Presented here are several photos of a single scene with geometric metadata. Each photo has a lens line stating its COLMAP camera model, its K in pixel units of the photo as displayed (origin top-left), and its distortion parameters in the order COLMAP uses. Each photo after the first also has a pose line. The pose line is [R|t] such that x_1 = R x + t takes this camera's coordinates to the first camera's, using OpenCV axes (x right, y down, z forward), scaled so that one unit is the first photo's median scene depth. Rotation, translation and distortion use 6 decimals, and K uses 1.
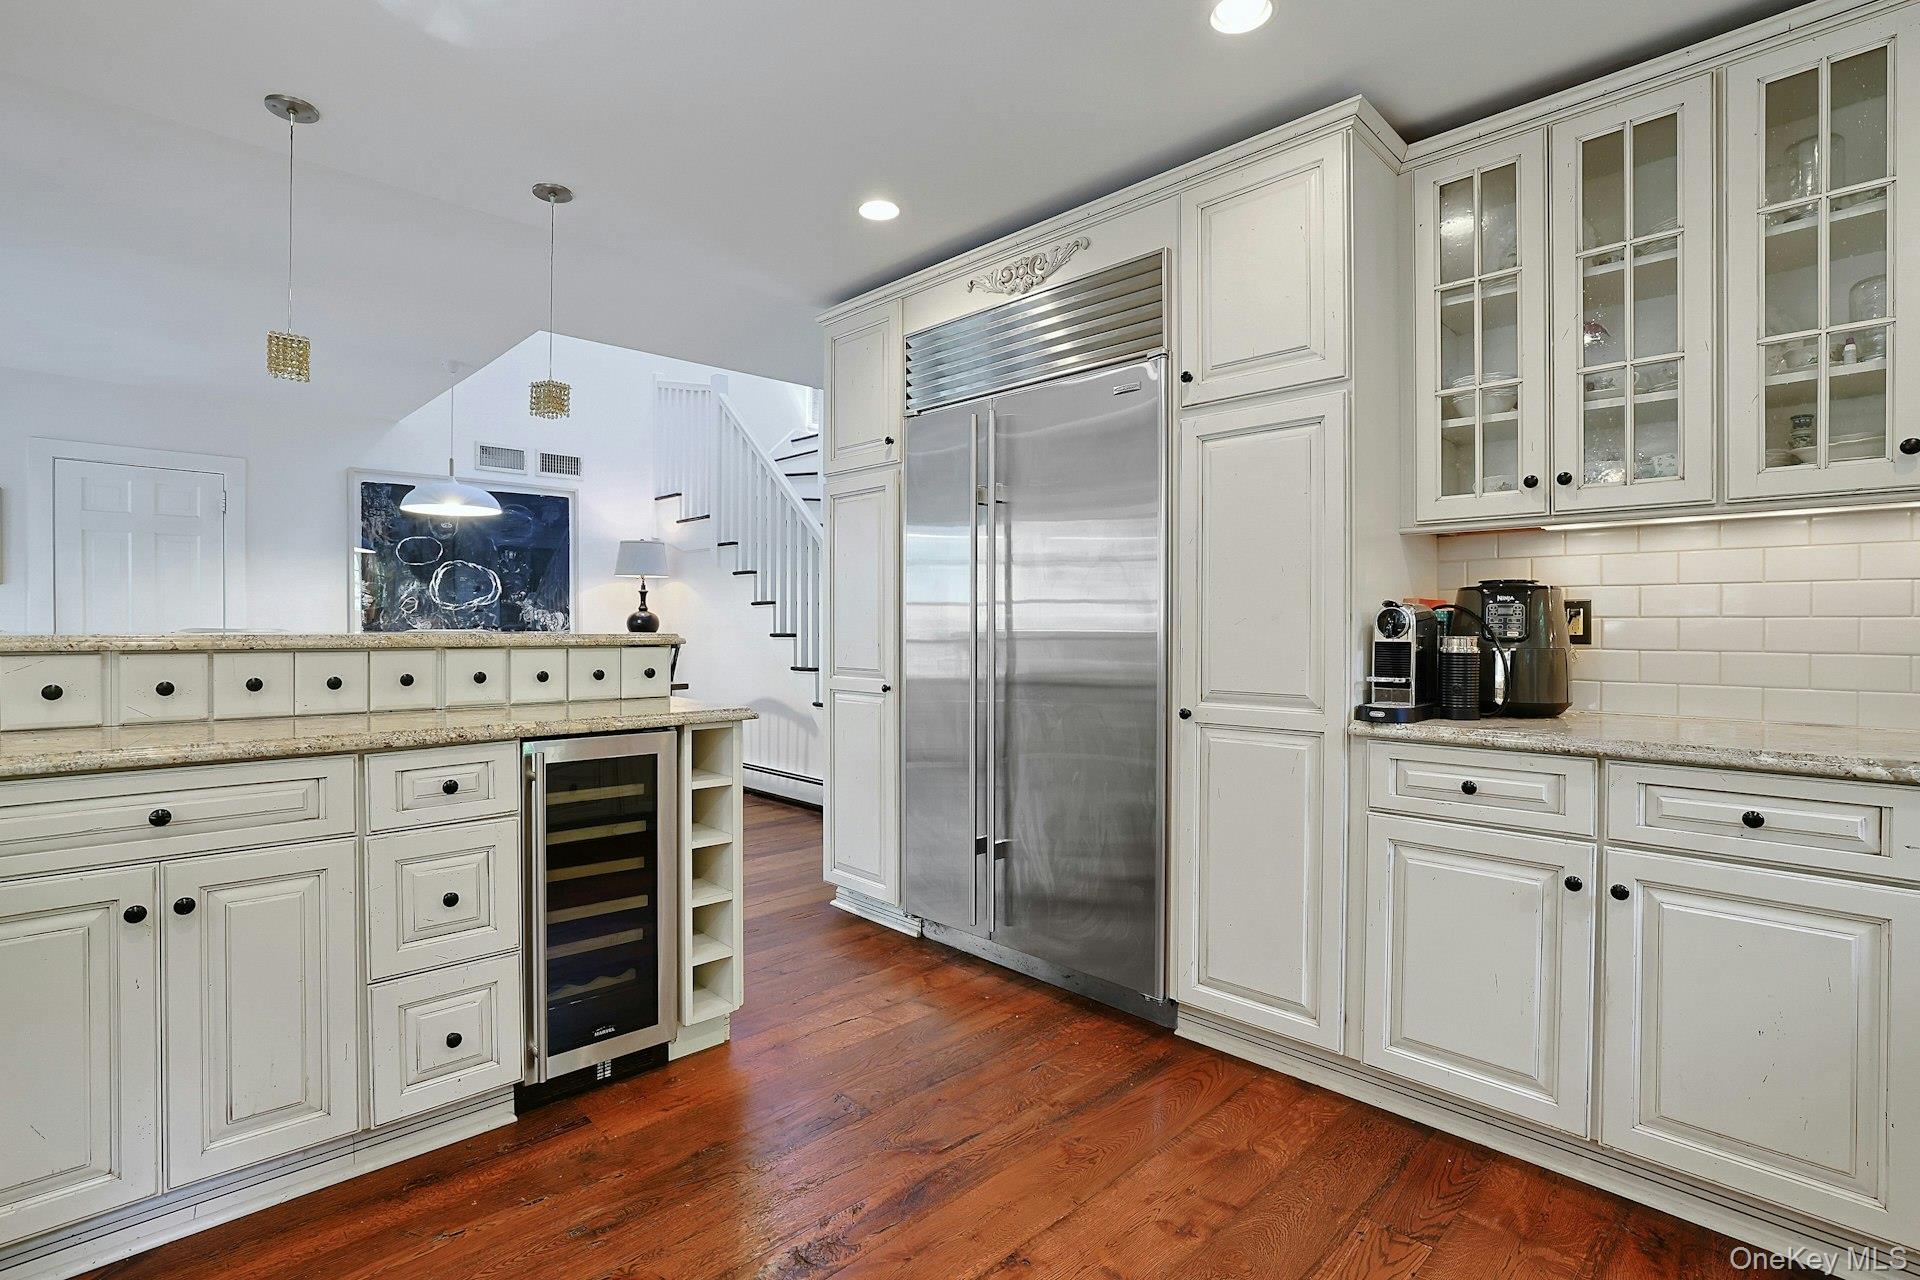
lens RADIAL K [[901.1, 0, 955.5], [0, 901.1, 628.1], [0, 0, 1]] dist [-0.036761, 0.016437]
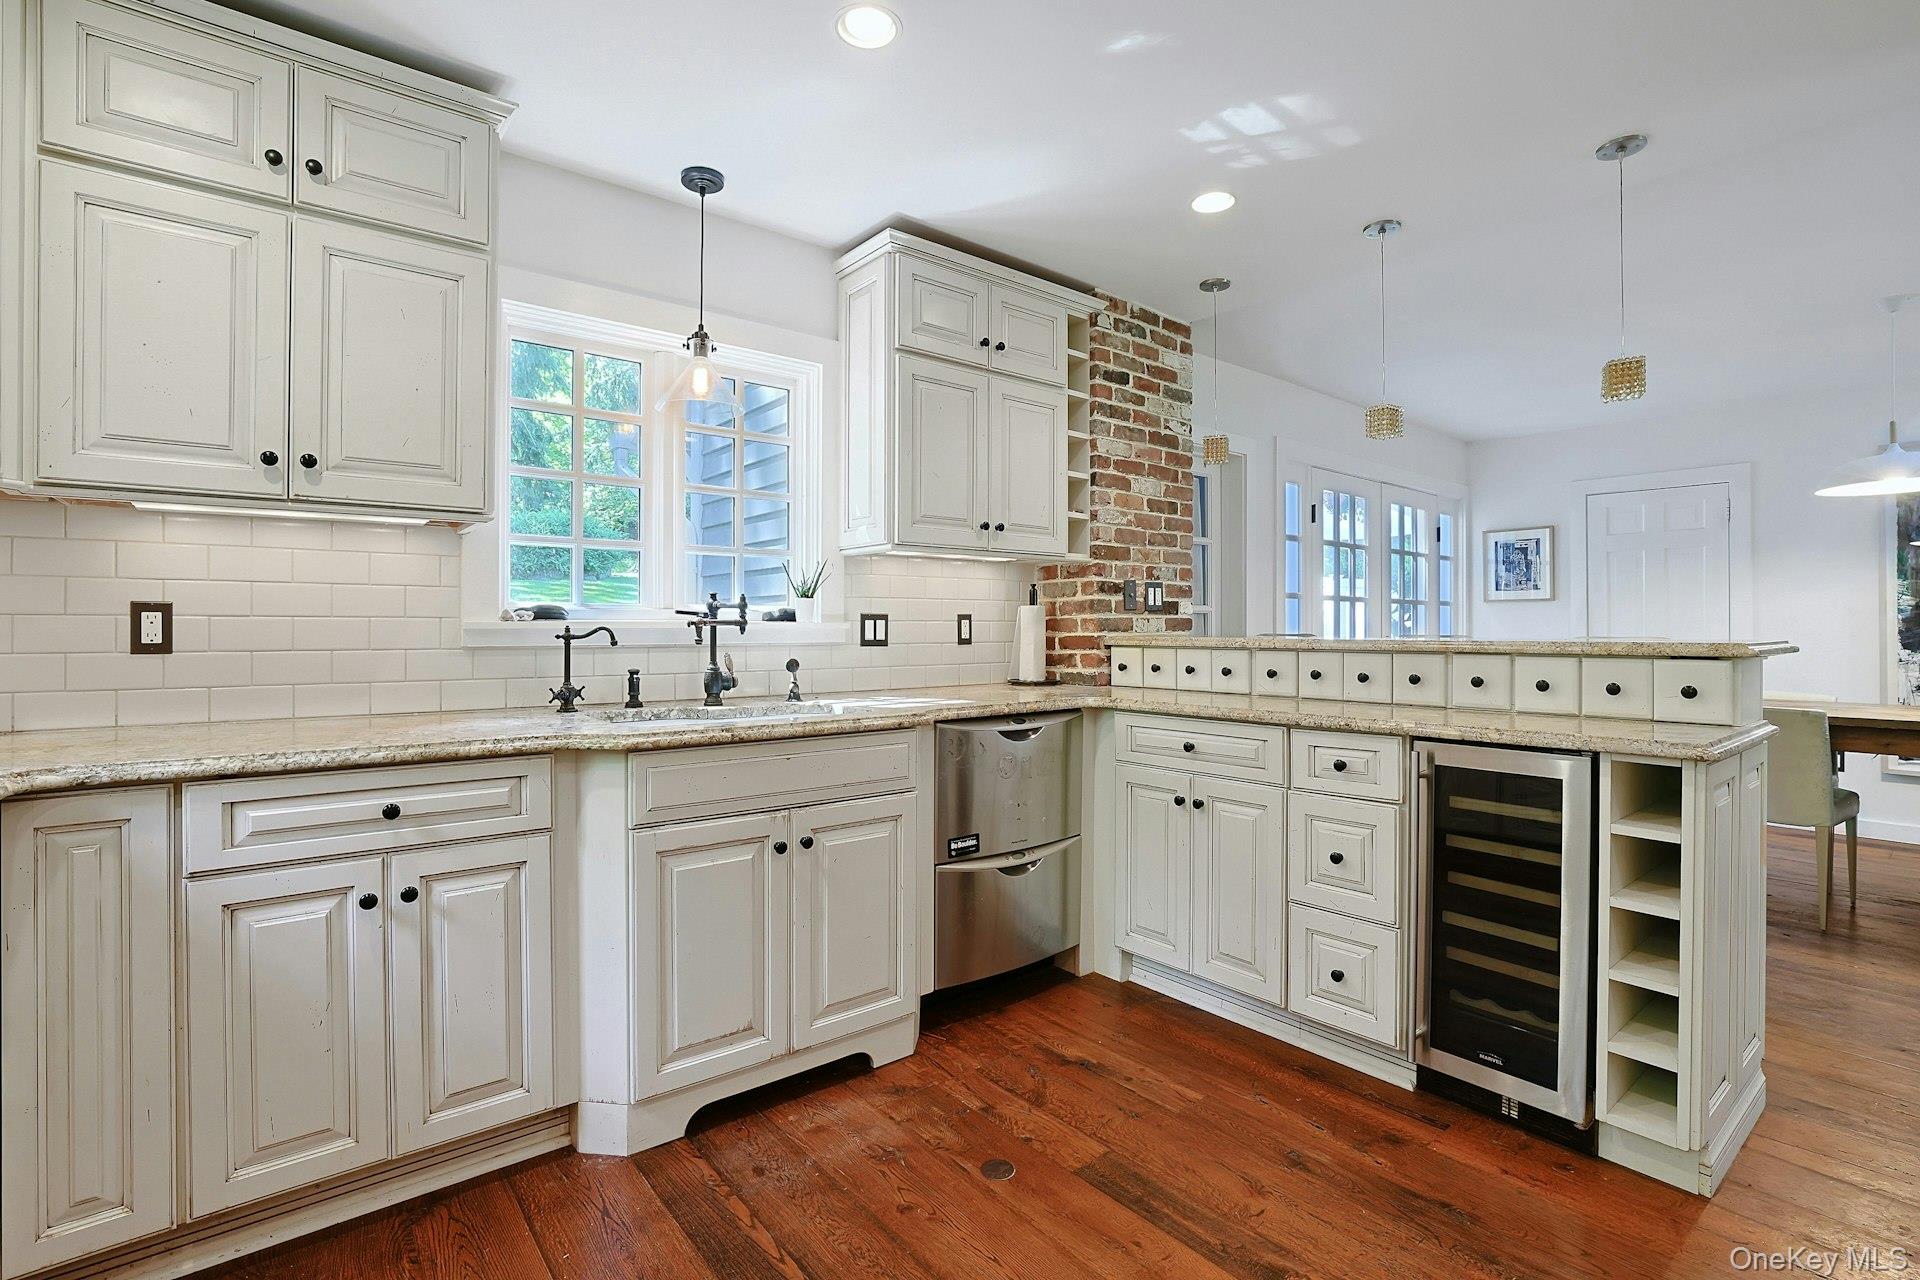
lens RADIAL K [[901.1, 0, 955.5], [0, 901.1, 628.1], [0, 0, 1]] dist [-0.036761, 0.016437]
pose [[-0.087476, -0.005355, -0.996152, 0.283215], [-0.003817, 0.999980, -0.005040, 0.000021], [0.996159, 0.003361, -0.087494, 0.241616]]
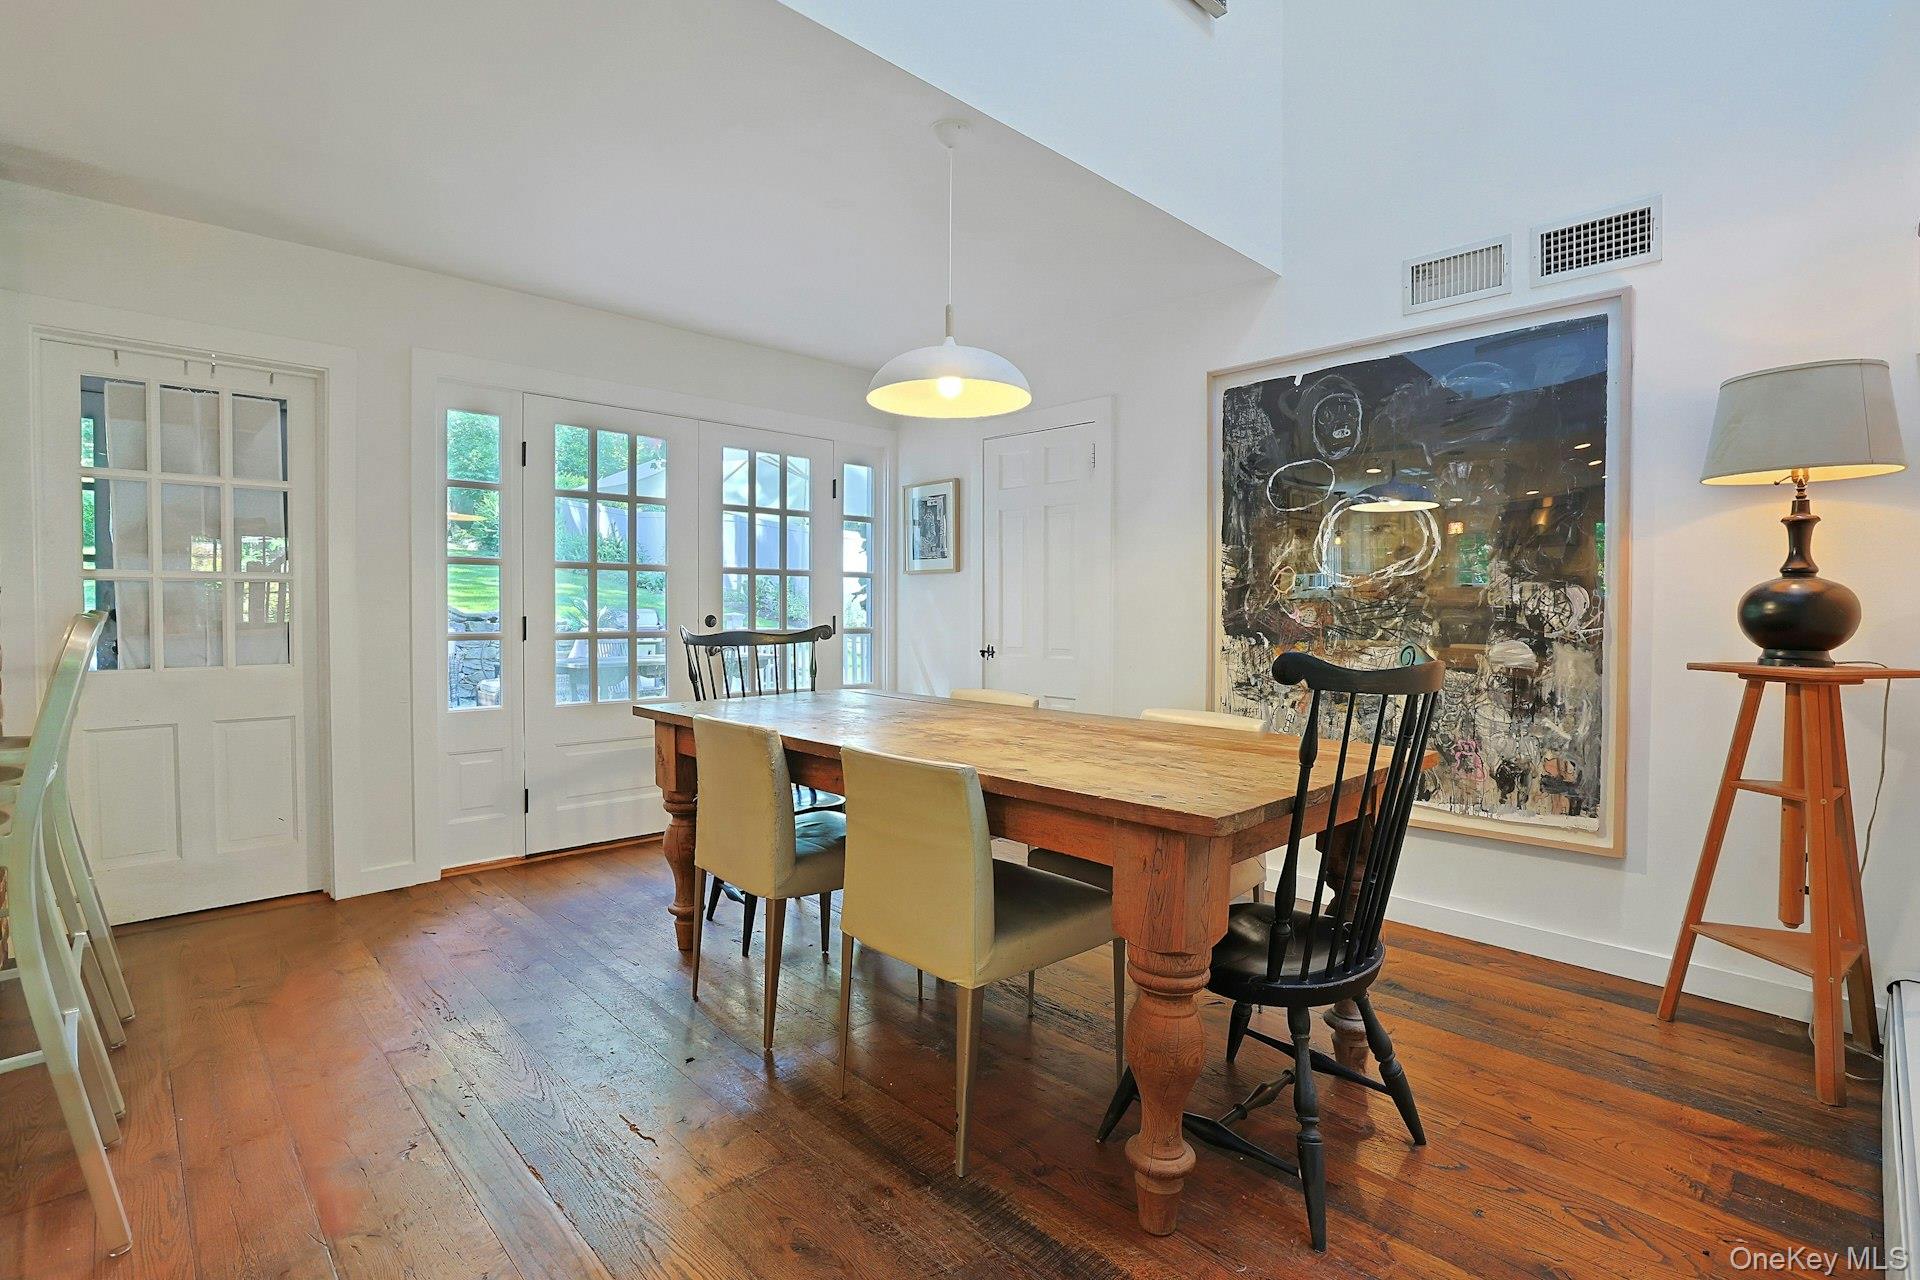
lens RADIAL K [[907.6, 0, 966.5], [0, 907.6, 637.3], [0, 0, 1]] dist [-0.049410, 0.025722]
pose [[-0.000639, 0.031892, -0.999491, -0.014044], [-0.006452, 0.999470, 0.031896, -0.006952], [0.999979, 0.006470, -0.000433, 1.006310]]
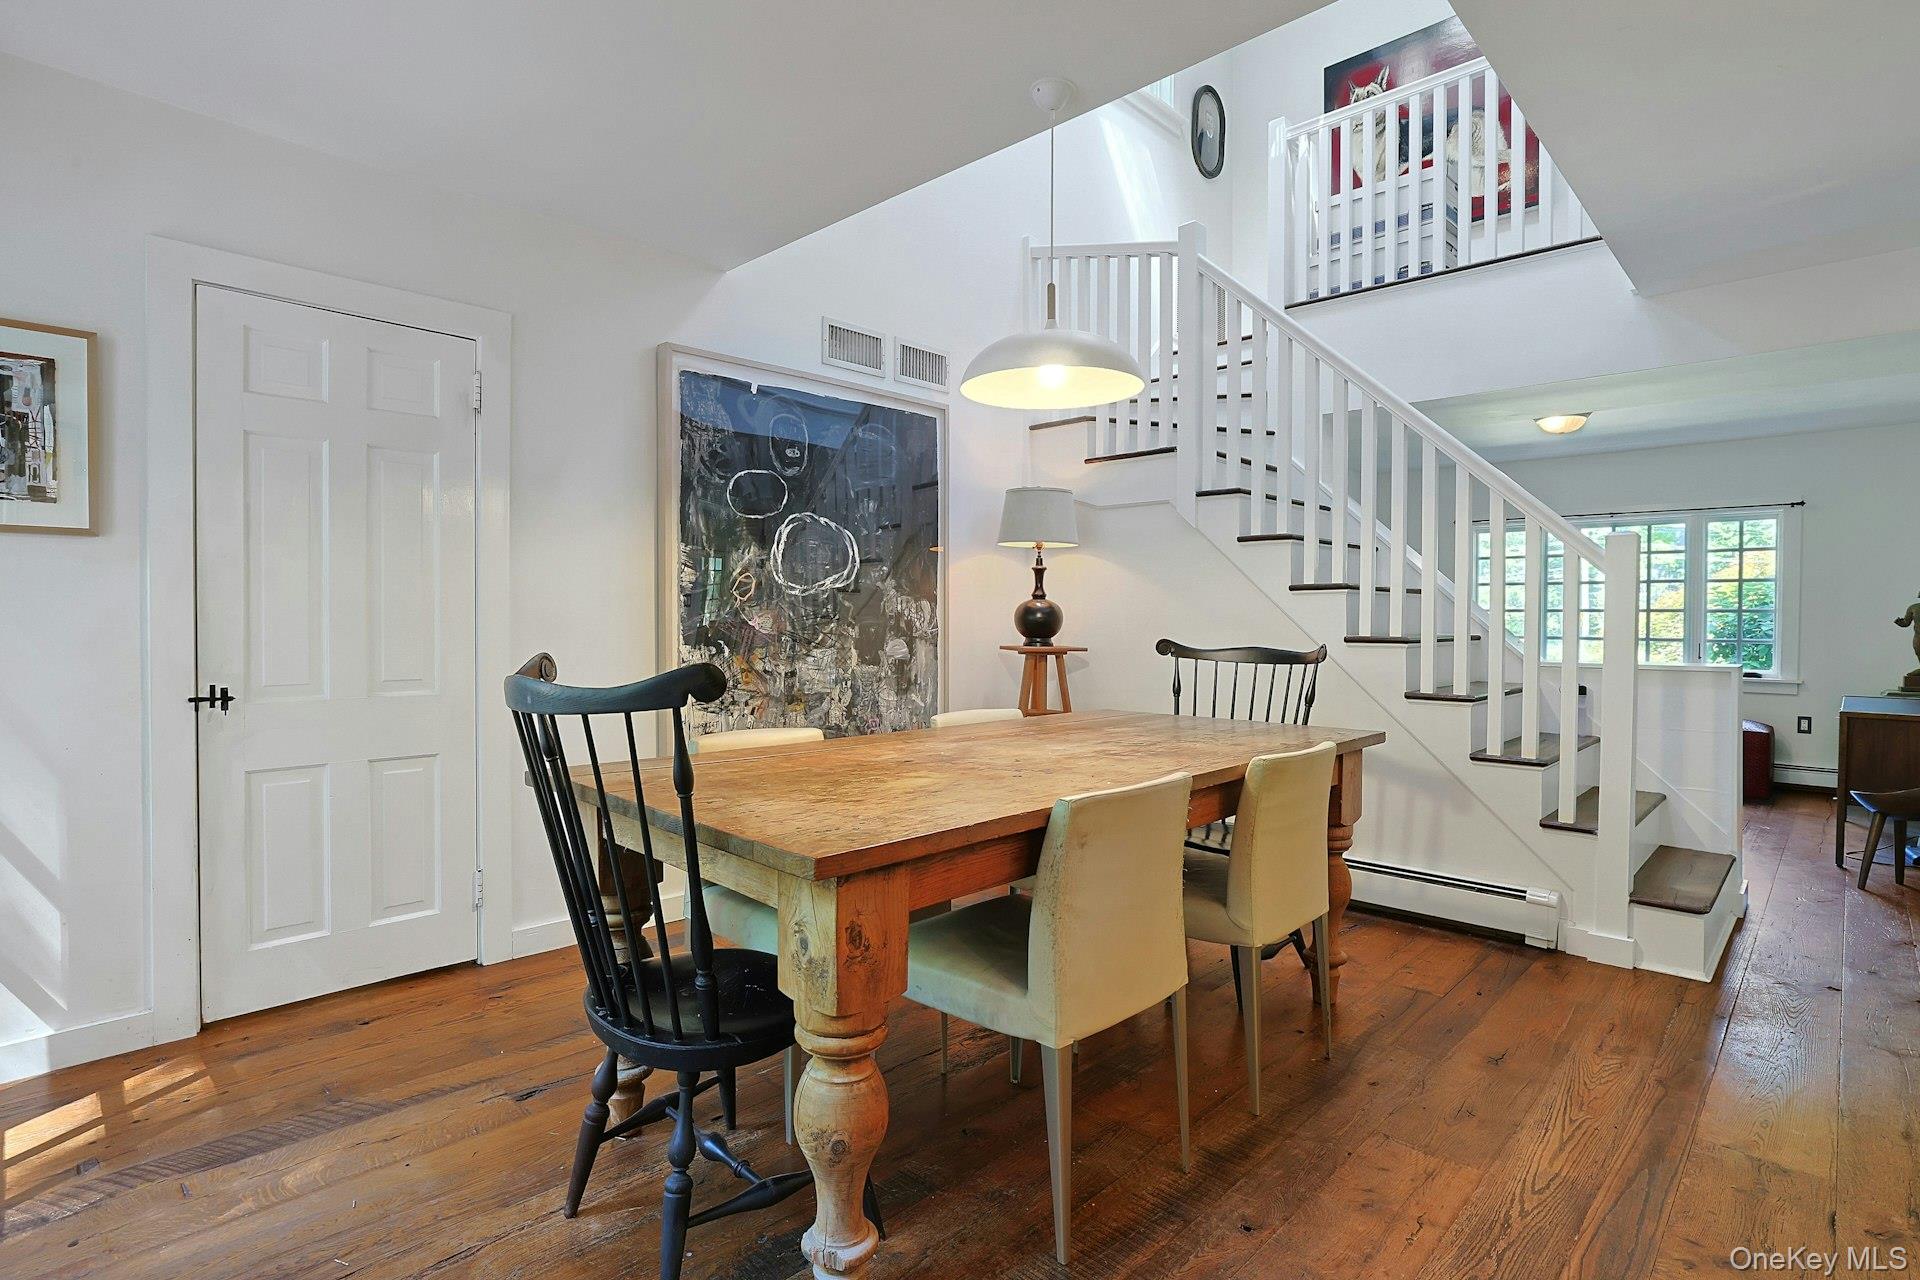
lens RADIAL K [[941.1, 0, 960.0], [0, 941.1, 640.0], [0, 0, 1]] dist [-0.027967, 0.000687]
pose [[0.999640, 0.002376, 0.026728, -0.622351], [-0.002918, 0.999791, 0.020251, -0.004549], [-0.026674, -0.020321, 0.999438, 0.481997]]
